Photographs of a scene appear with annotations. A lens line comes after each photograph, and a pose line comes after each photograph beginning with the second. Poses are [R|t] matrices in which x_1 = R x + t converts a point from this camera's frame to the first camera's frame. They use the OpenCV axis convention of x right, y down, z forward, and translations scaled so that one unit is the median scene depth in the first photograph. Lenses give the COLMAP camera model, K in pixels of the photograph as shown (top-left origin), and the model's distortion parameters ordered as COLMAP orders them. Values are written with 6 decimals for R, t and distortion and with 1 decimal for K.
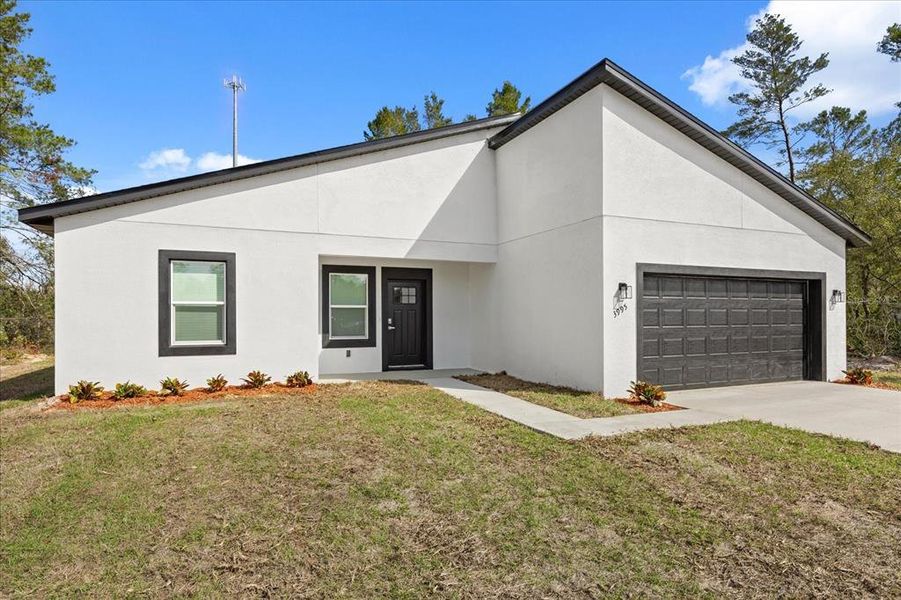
lens RADIAL K [[507.6, 0, 451.7], [0, 507.6, 326.5], [0, 0, 1]] dist [-0.017935, -0.001177]
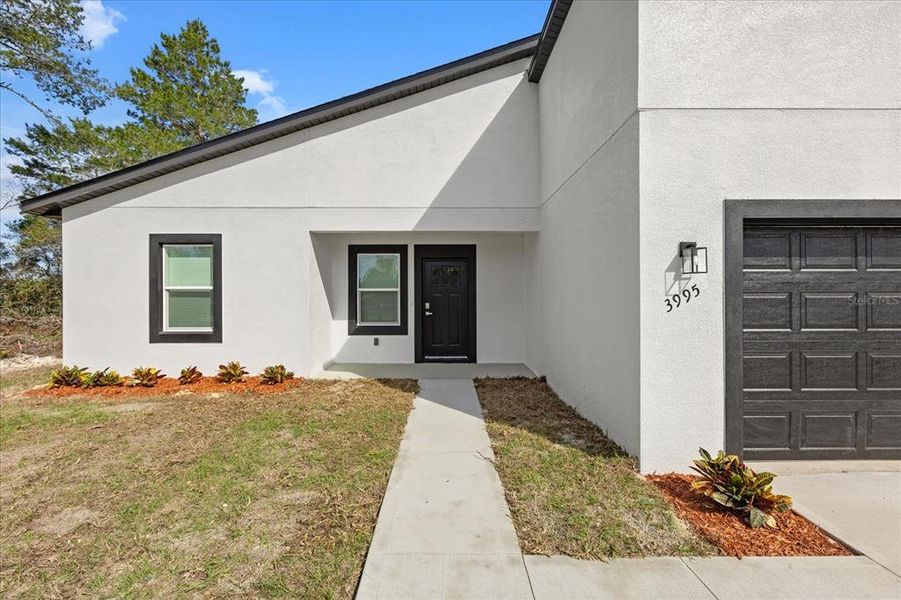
lens RADIAL K [[398.3, 0, 450.5], [0, 398.3, 300.0], [0, 0, 1]] dist [-0.000413, 0.000283]
pose [[0.917853, 0.004709, -0.396893, 0.251257], [-0.007329, 0.999960, -0.005084, -0.023175], [0.396853, 0.007575, 0.917851, 0.495427]]
